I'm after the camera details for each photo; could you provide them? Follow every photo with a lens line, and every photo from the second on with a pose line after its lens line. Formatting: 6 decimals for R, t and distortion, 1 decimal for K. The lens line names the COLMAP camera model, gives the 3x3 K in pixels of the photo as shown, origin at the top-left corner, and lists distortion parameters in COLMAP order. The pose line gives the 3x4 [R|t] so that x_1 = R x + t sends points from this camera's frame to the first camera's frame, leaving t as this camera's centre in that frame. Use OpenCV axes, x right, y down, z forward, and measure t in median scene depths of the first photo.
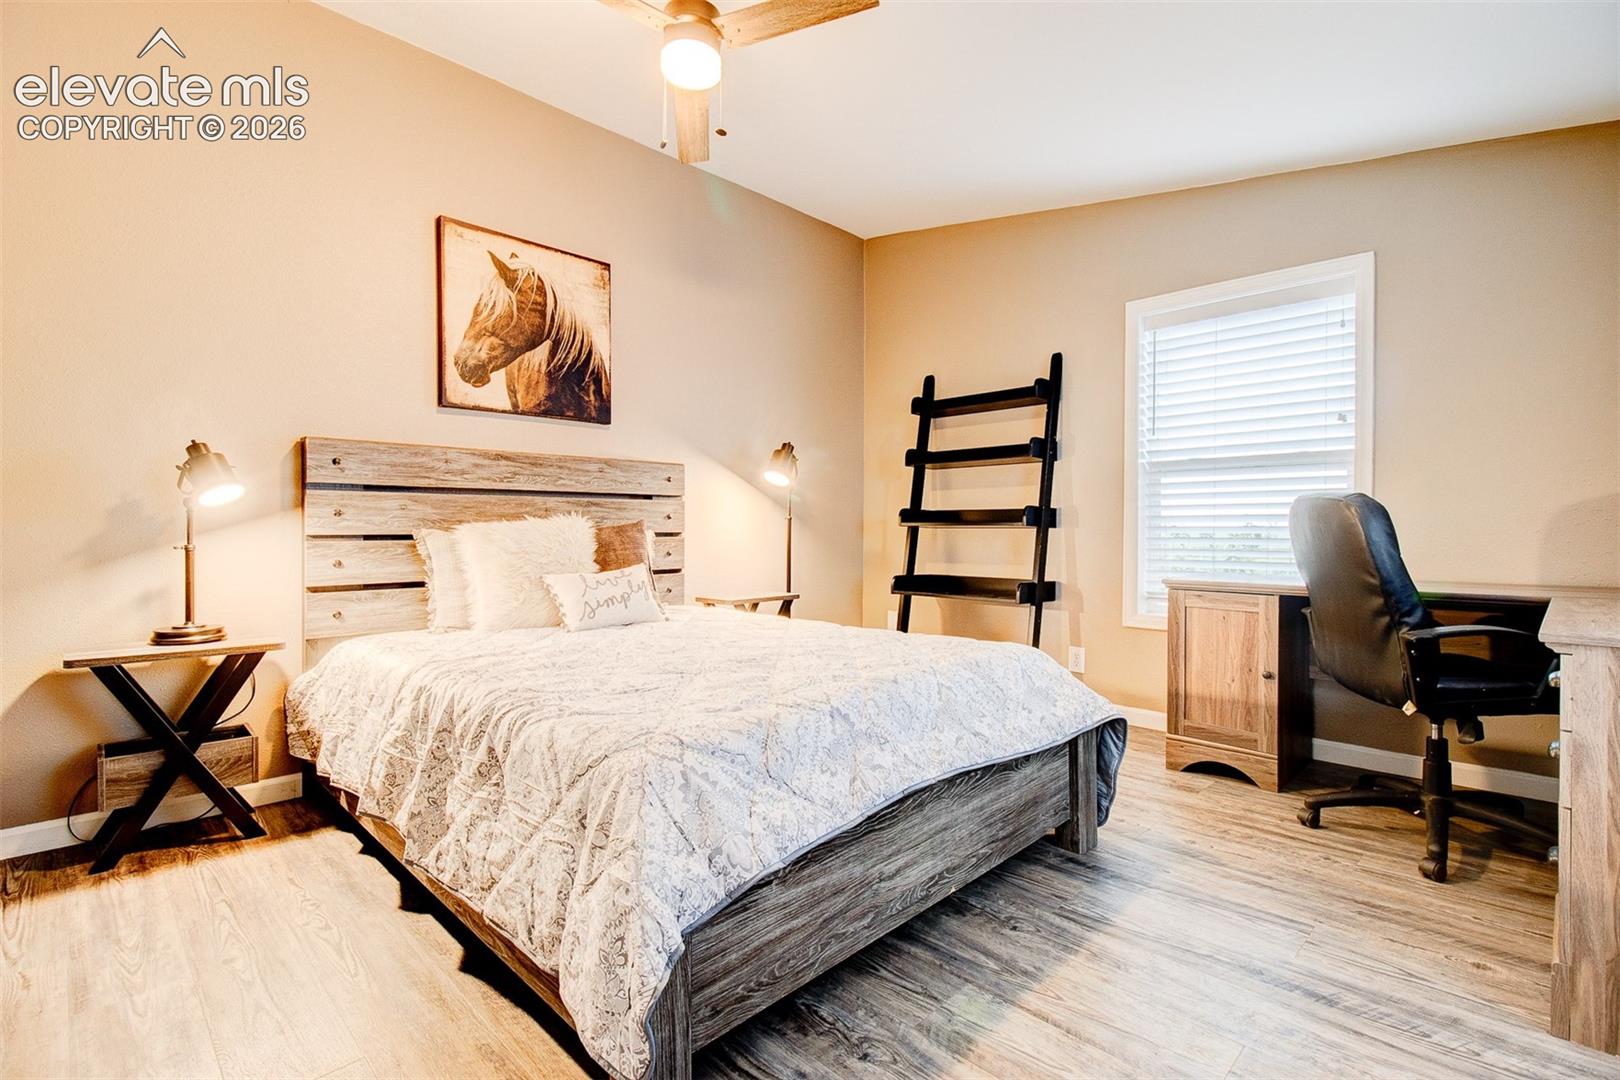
lens RADIAL K [[769.9, 0, 805.5], [0, 769.9, 537.7], [0, 0, 1]] dist [0.018745, 0.000147]
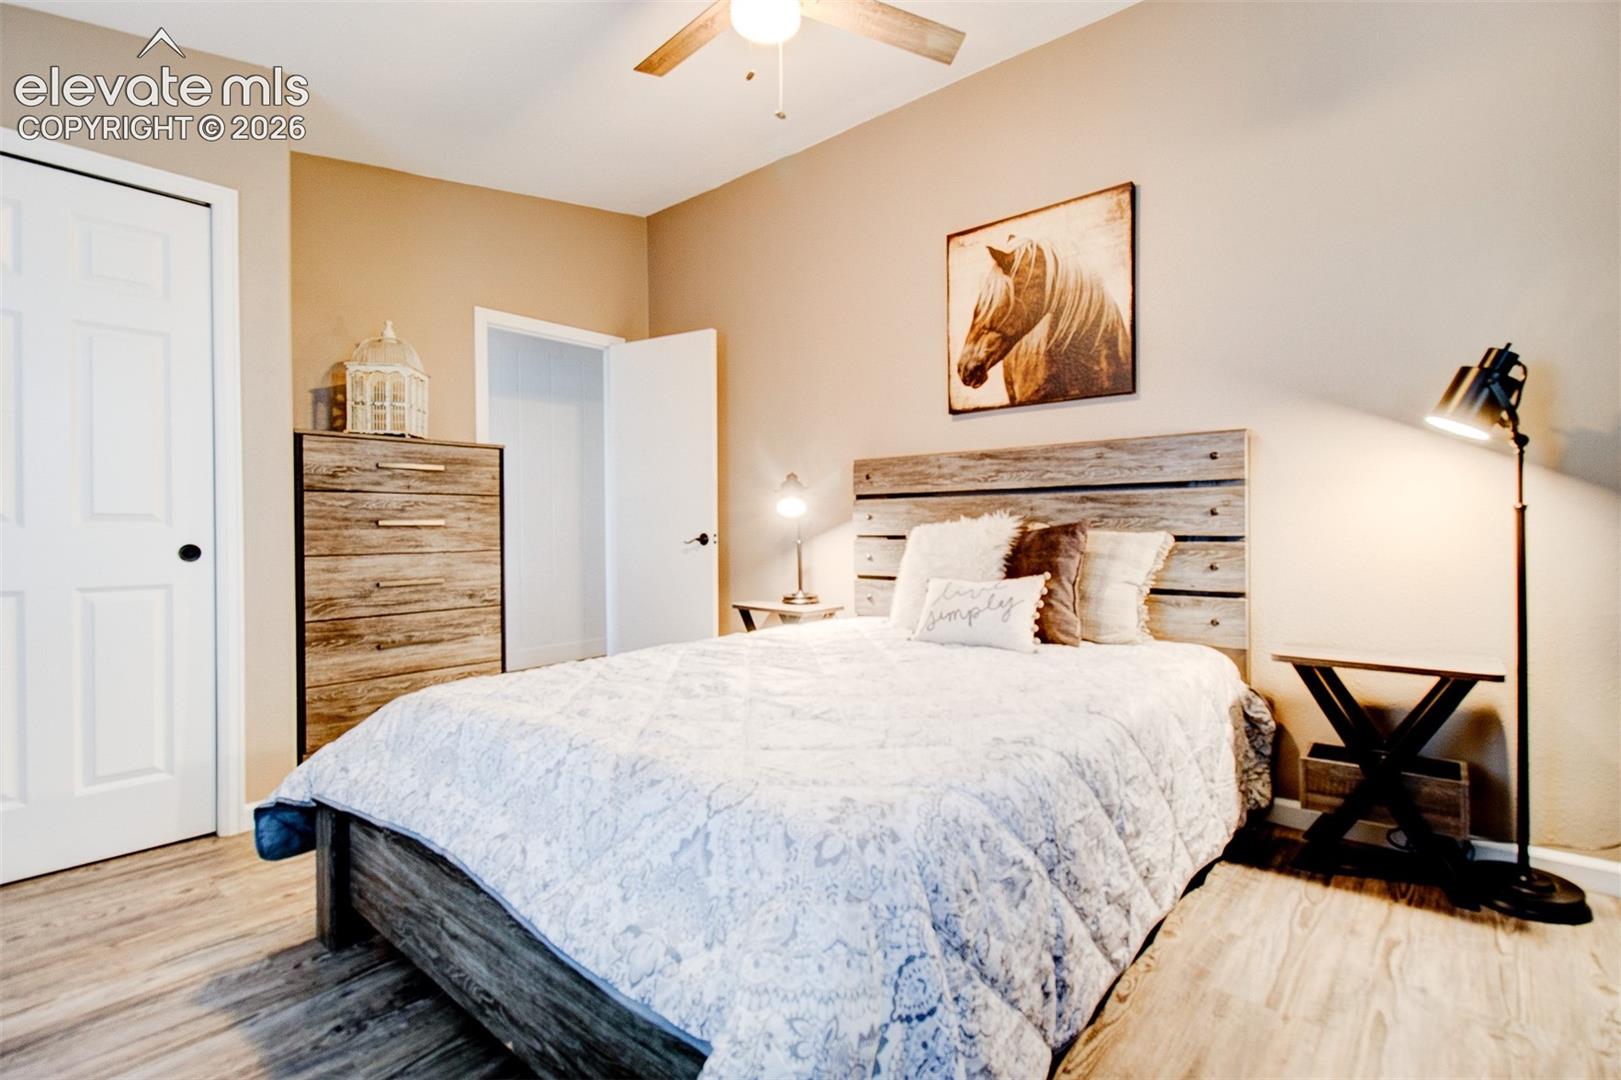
lens RADIAL K [[770.3, 0, 807.2], [0, 770.3, 531.7], [0, 0, 1]] dist [0.018745, 0.000147]
pose [[0.047771, 0.009743, -0.998811, 0.546943], [-0.005482, 0.999940, 0.009492, -0.017054], [0.998843, 0.005022, 0.047822, 0.712510]]
